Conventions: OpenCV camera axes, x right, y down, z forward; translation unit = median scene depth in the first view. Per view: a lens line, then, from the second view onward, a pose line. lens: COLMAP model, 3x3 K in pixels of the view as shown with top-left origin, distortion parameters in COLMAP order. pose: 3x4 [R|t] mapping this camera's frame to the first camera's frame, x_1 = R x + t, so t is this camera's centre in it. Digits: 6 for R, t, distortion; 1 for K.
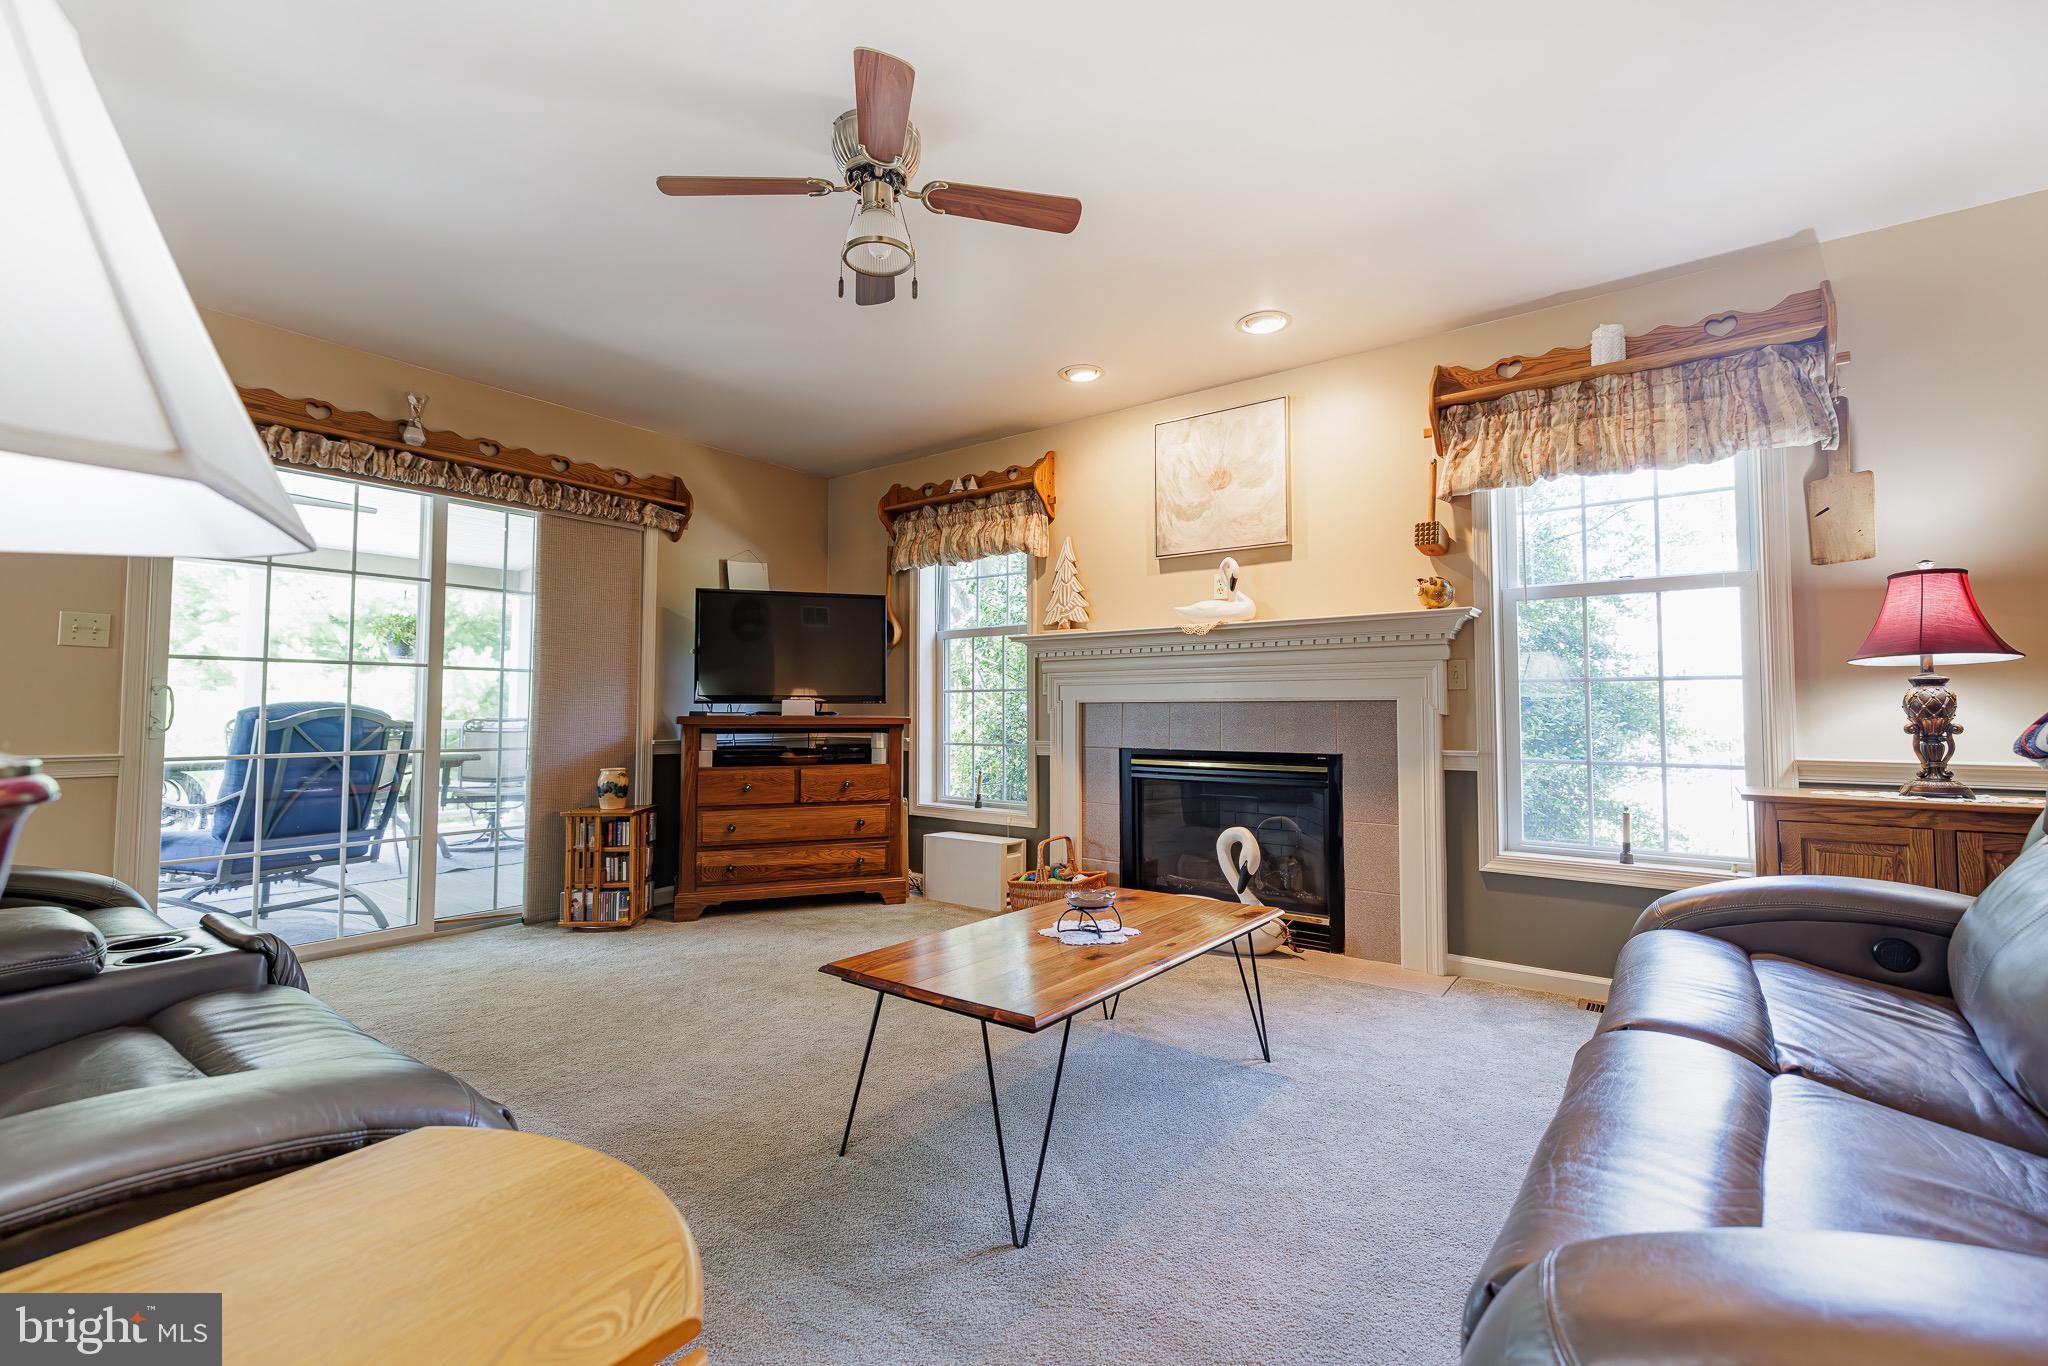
lens RADIAL K [[865.1, 0, 1040.1], [0, 865.1, 666.1], [0, 0, 1]] dist [0.000026, -0.000139]
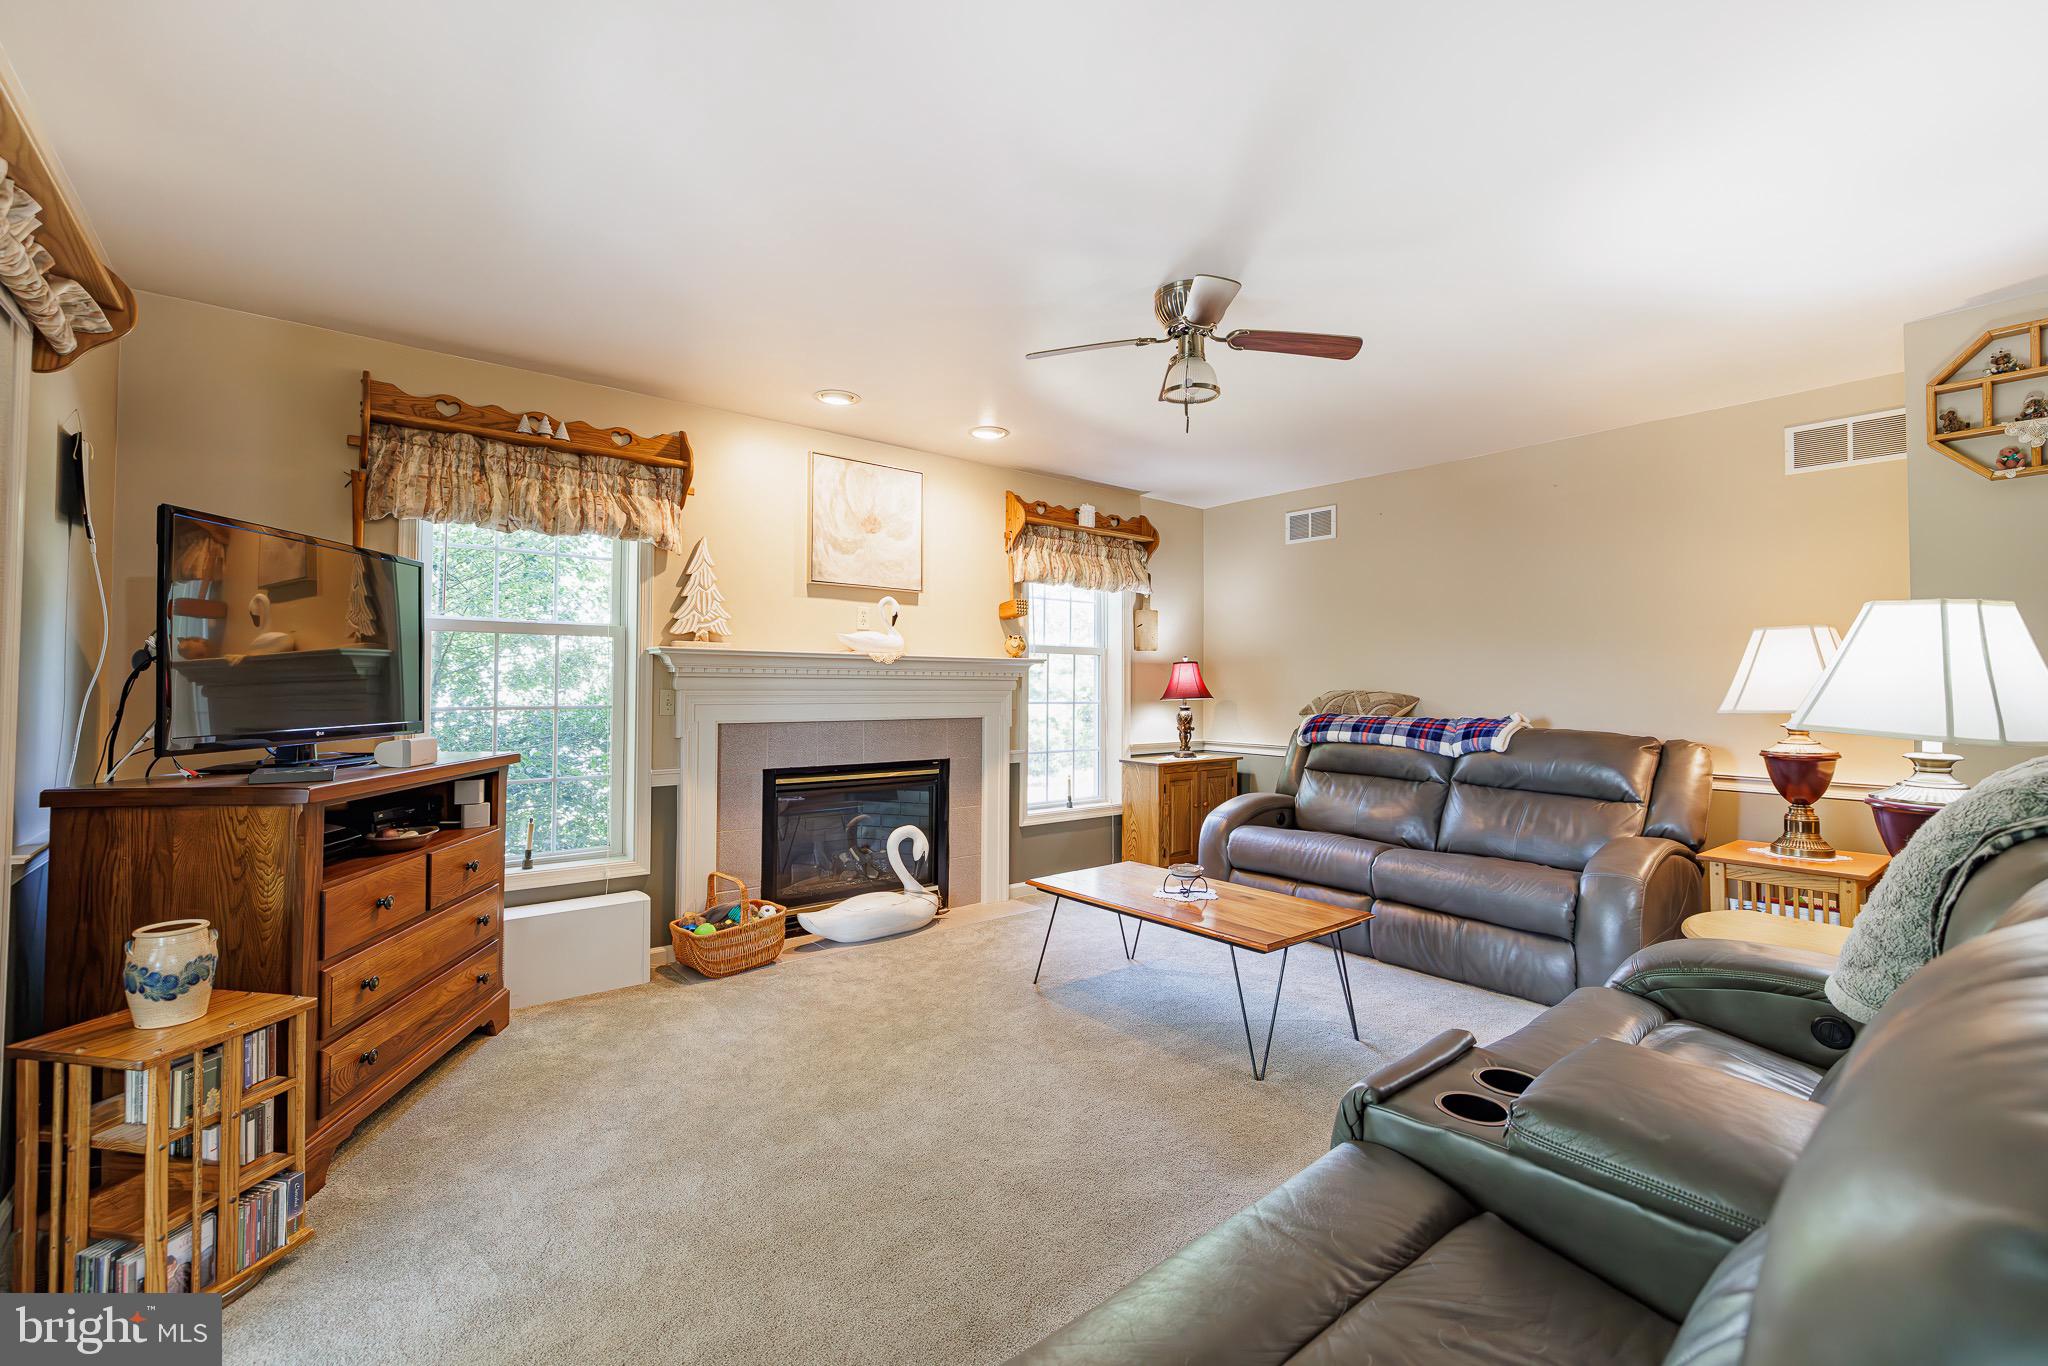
lens RADIAL K [[865.1, 0, 1021.0], [0, 865.1, 685.1], [0, 0, 1]] dist [0.000026, -0.000139]
pose [[0.258091, 0.013671, 0.966024, -0.869389], [-0.045972, 0.998941, -0.001855, -0.012877], [-0.965026, -0.043932, 0.258446, 0.529961]]
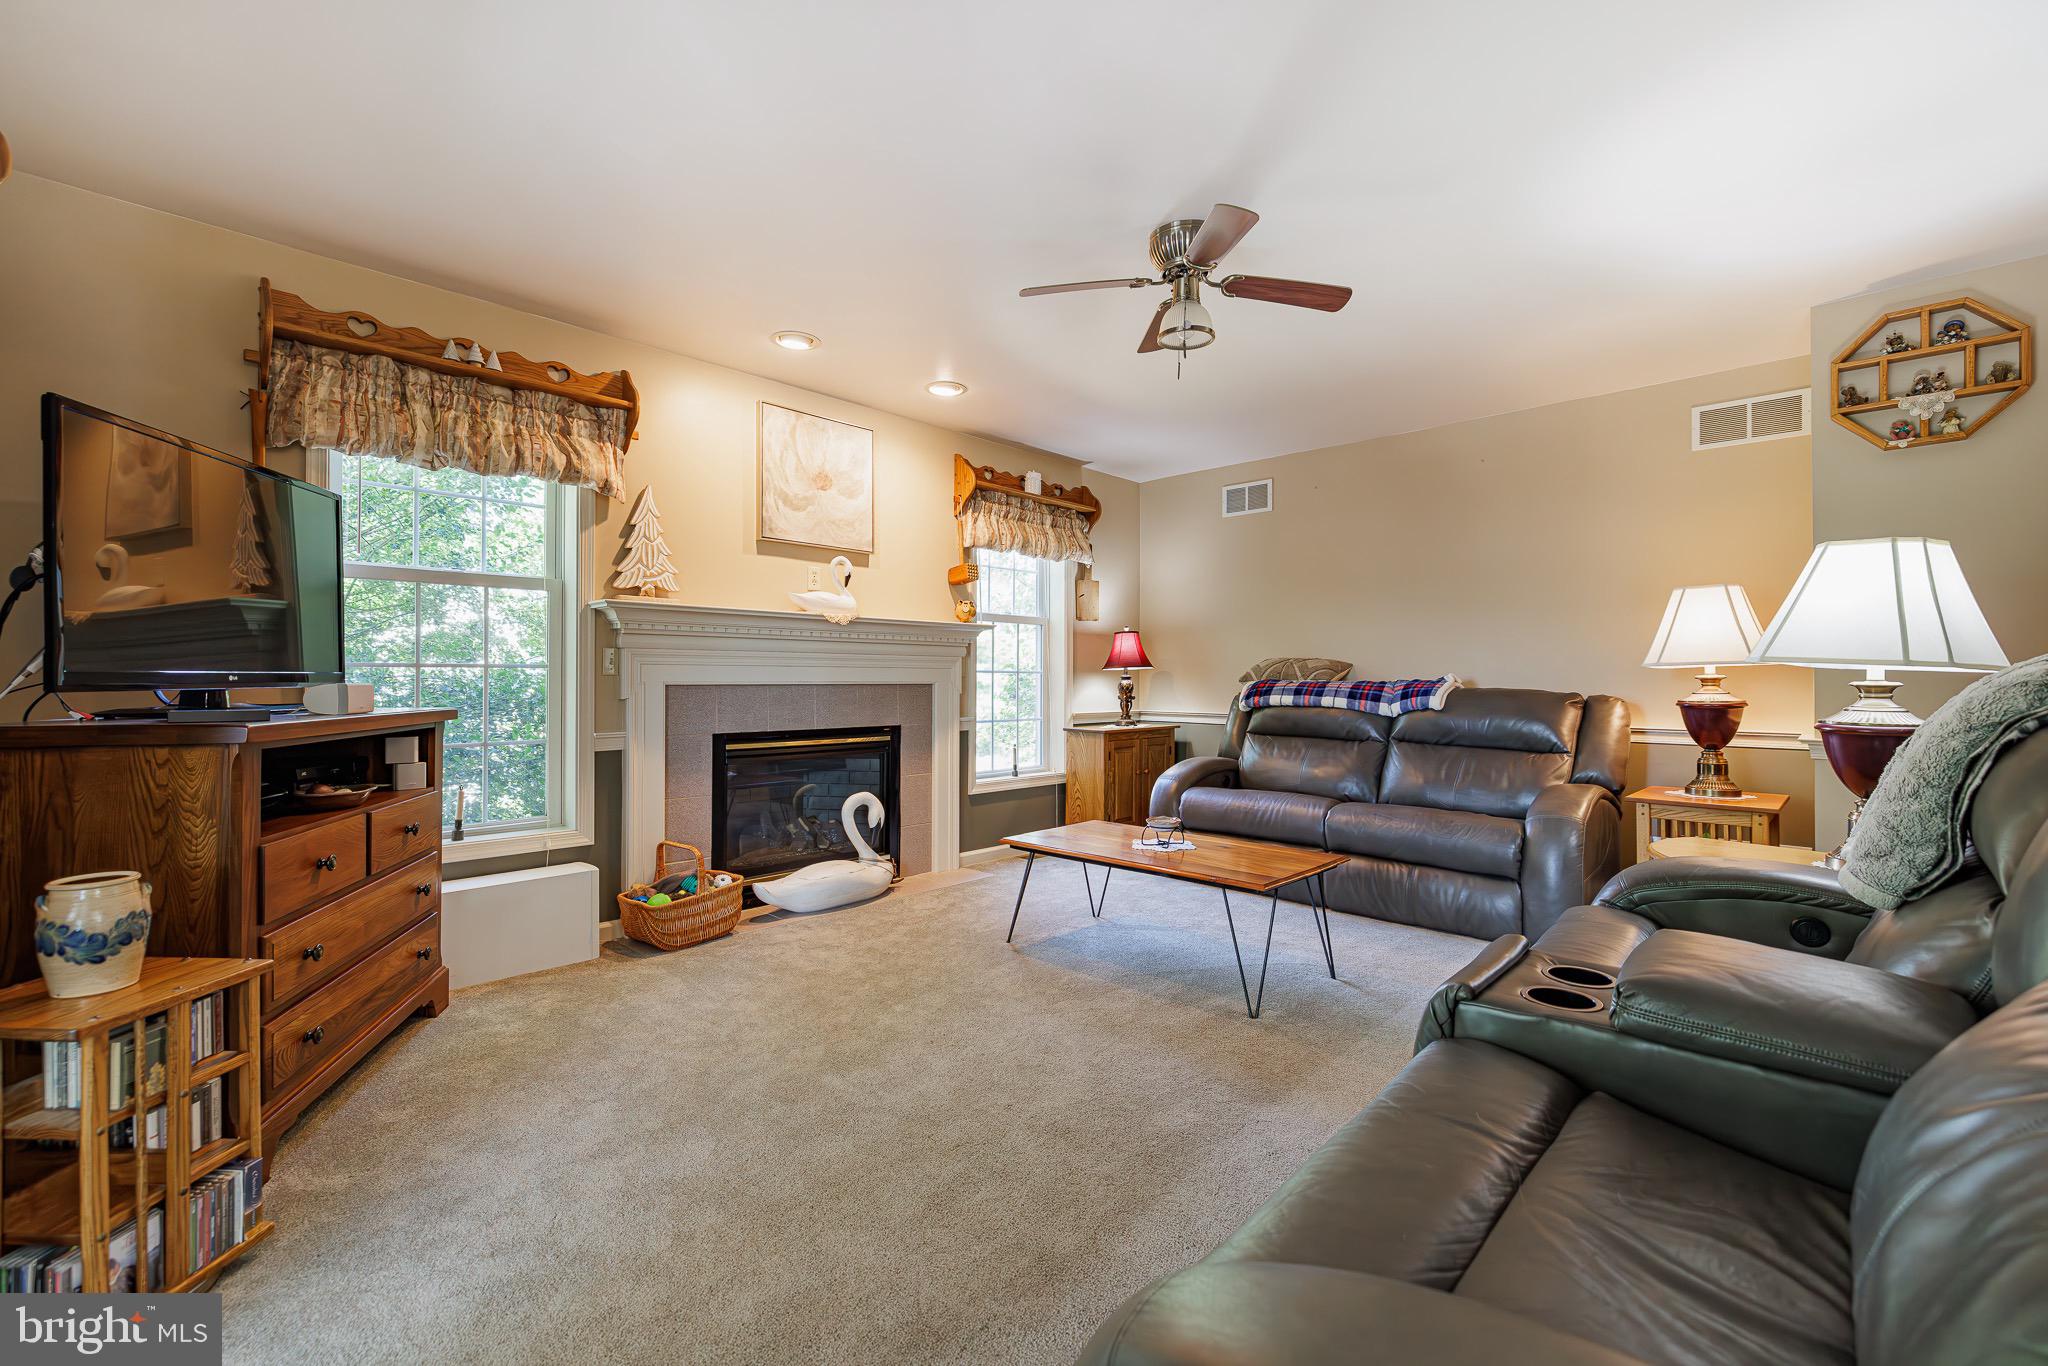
lens RADIAL K [[856.9, 0, 1019.6], [0, 856.9, 690.6], [0, 0, 1]] dist [-0.000932, 0.001038]
pose [[0.139615, -0.002995, 0.990201, -0.863977], [-0.043415, 0.999015, 0.009143, 0.028958], [-0.989254, -0.044266, 0.139348, 0.616322]]
